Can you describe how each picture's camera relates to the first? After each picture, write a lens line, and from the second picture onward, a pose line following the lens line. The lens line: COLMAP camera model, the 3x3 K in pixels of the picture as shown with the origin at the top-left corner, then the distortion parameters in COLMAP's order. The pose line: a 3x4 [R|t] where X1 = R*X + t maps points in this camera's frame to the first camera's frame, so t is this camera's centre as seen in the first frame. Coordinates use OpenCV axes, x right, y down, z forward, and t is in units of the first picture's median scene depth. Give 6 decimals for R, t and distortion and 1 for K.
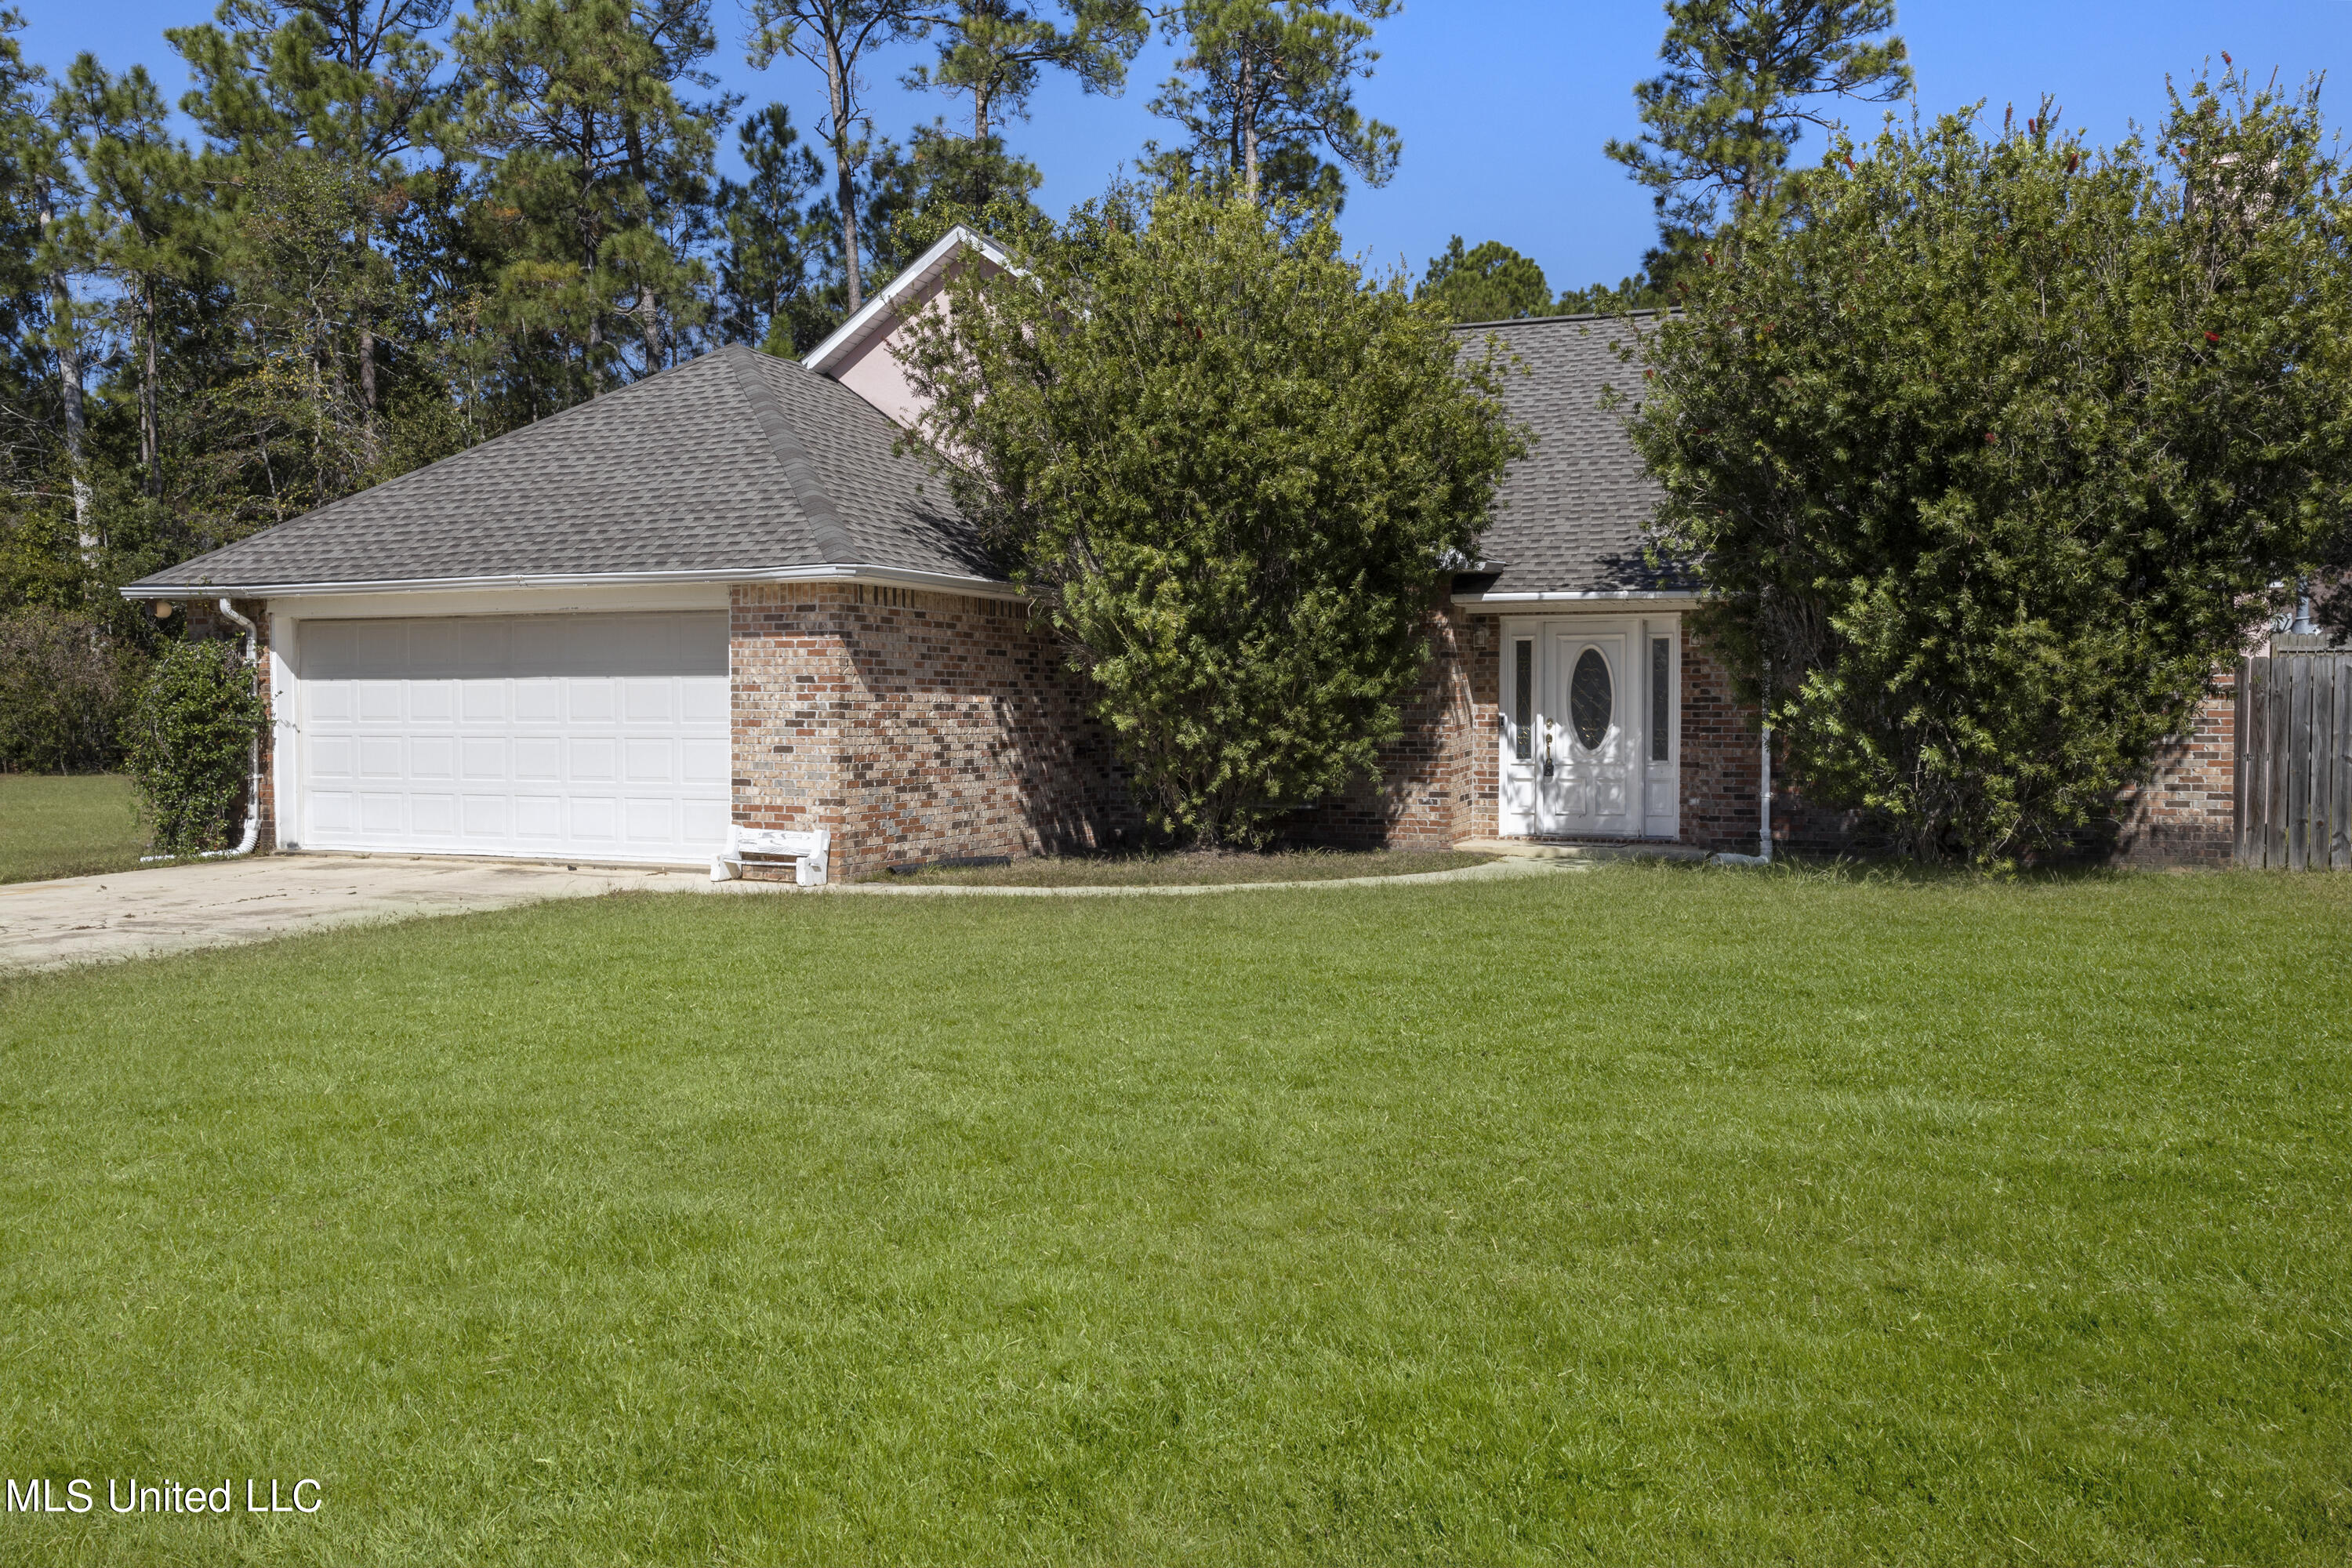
lens RADIAL K [[1985.2, 0, 1175.5], [0, 1985.2, 787.2], [0, 0, 1]] dist [0.027057, -0.000366]
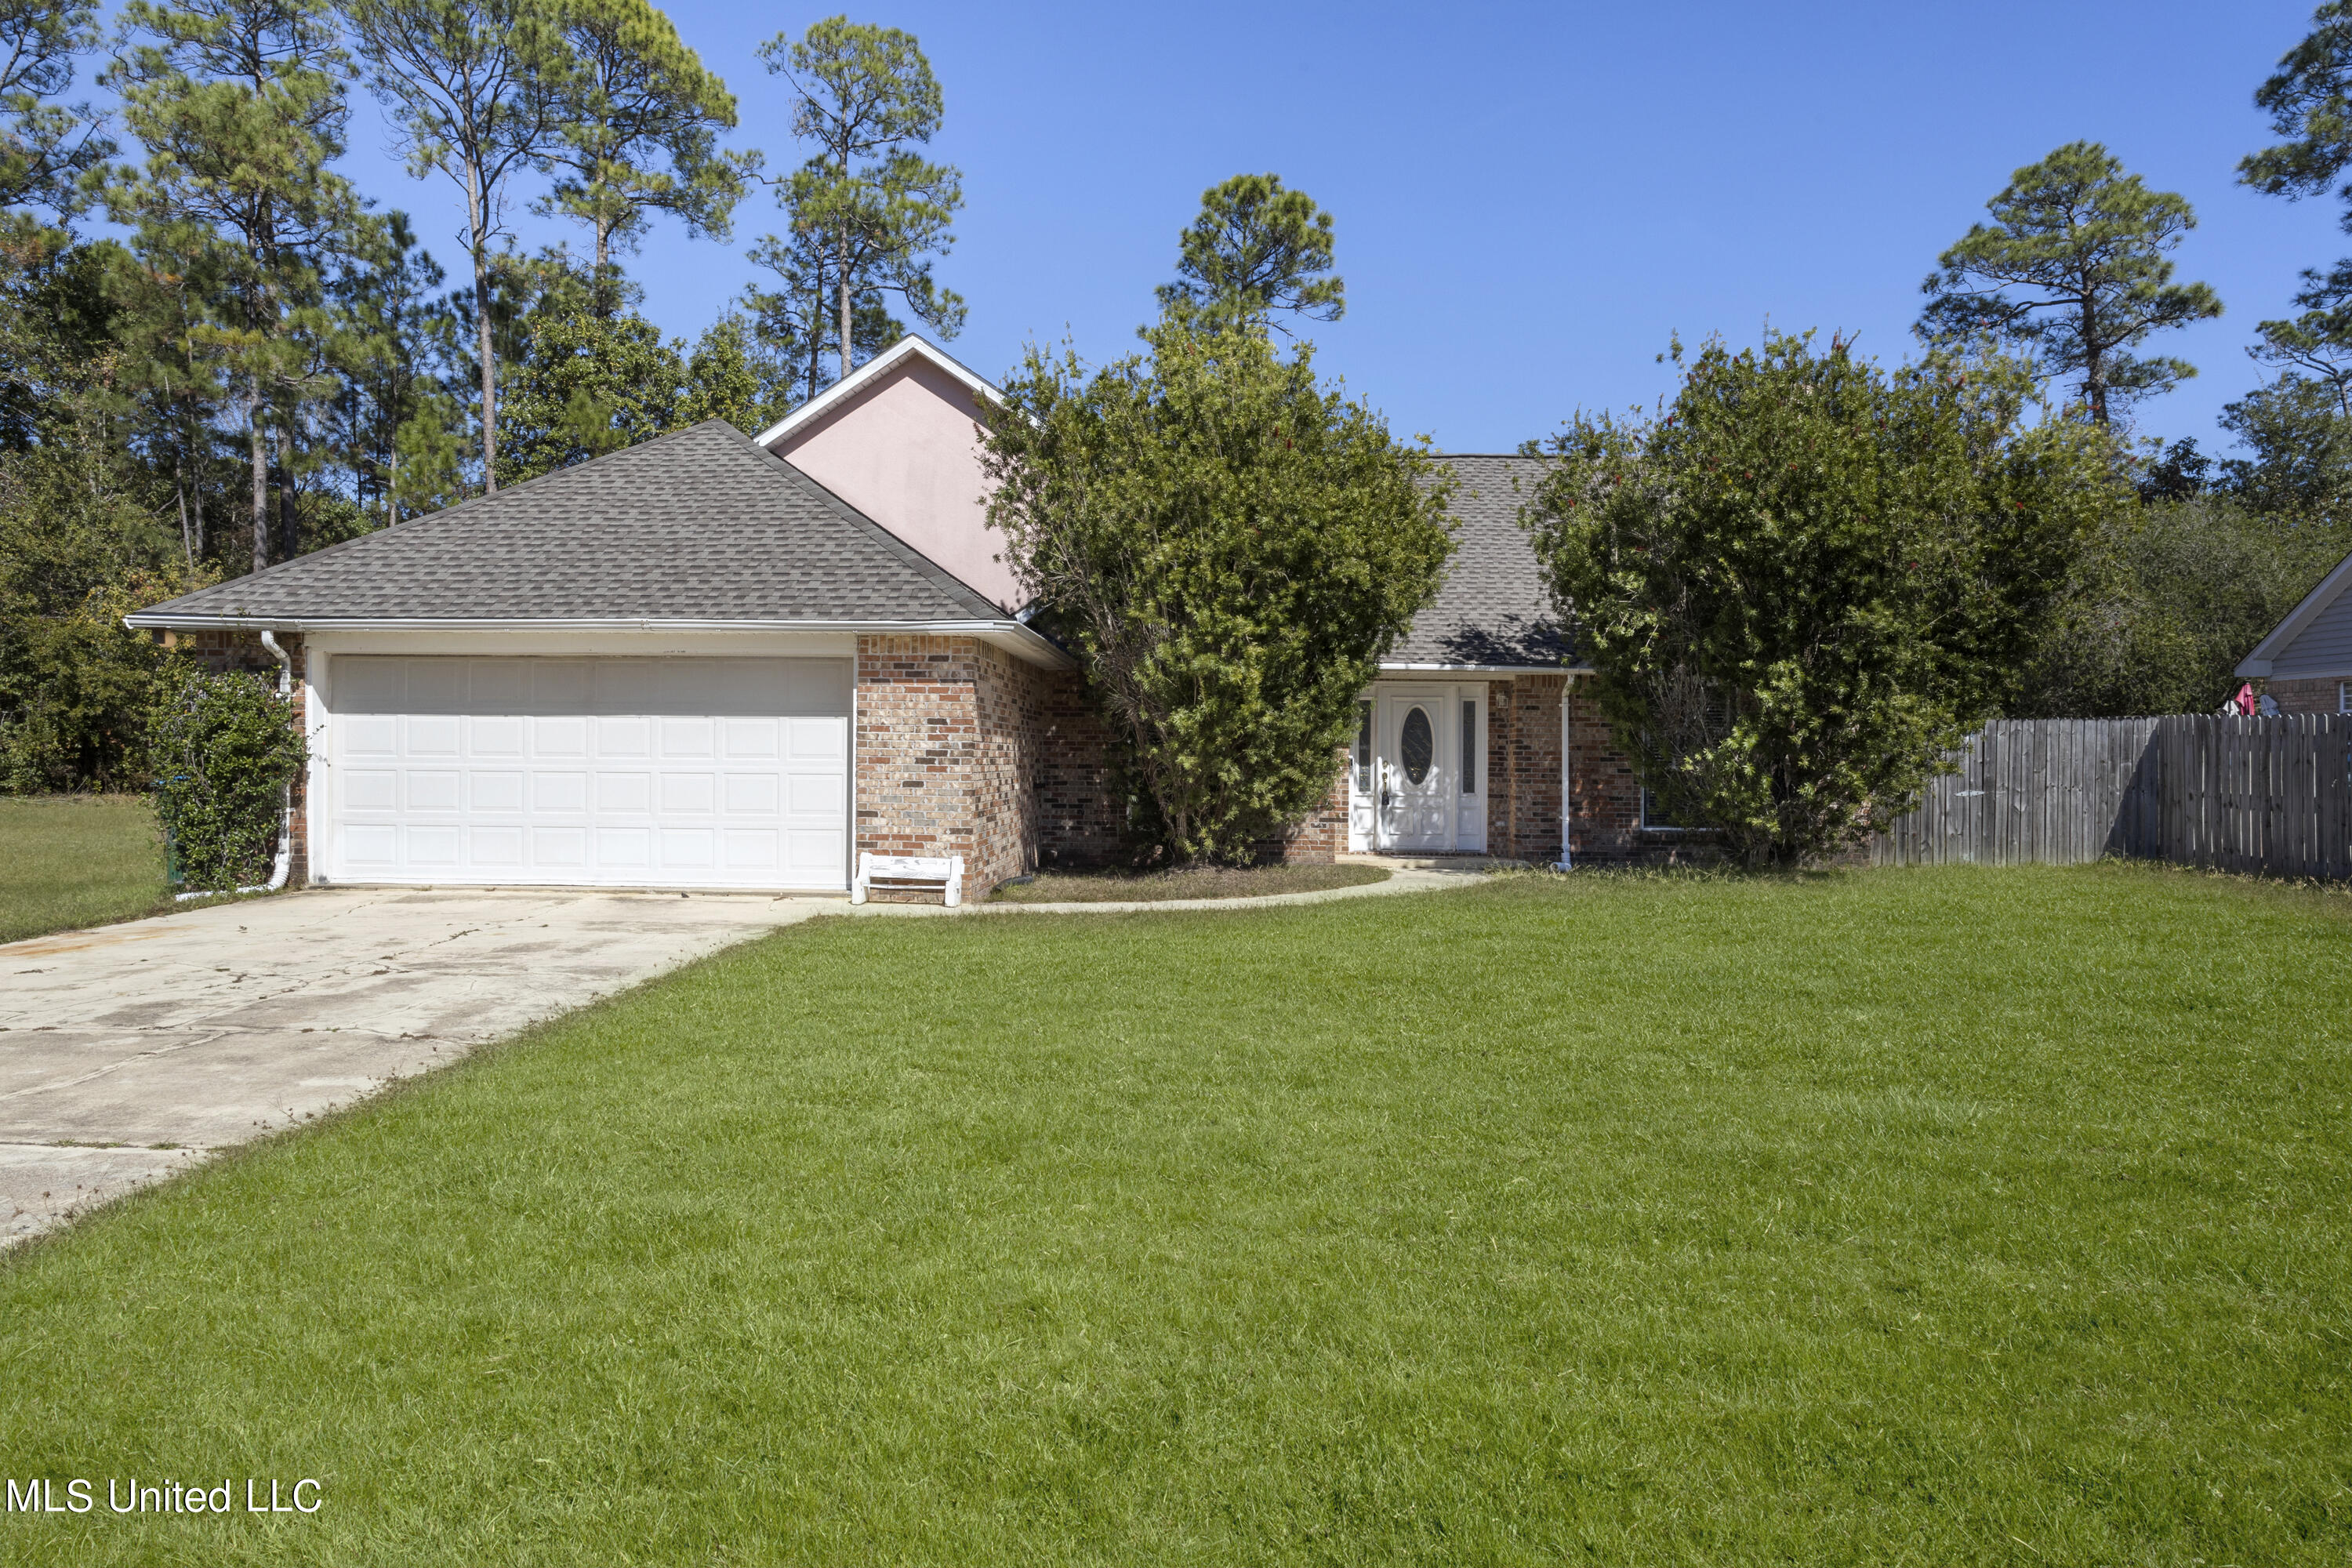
lens RADIAL K [[1520.7, 0, 1176.4], [0, 1520.7, 772.2], [0, 0, 1]] dist [0.002951, 0.003593]
pose [[0.931168, 0.004015, 0.364567, -0.325013], [0.005240, 0.999689, -0.024392, -0.003699], [-0.364552, 0.024623, 0.930858, 0.133980]]
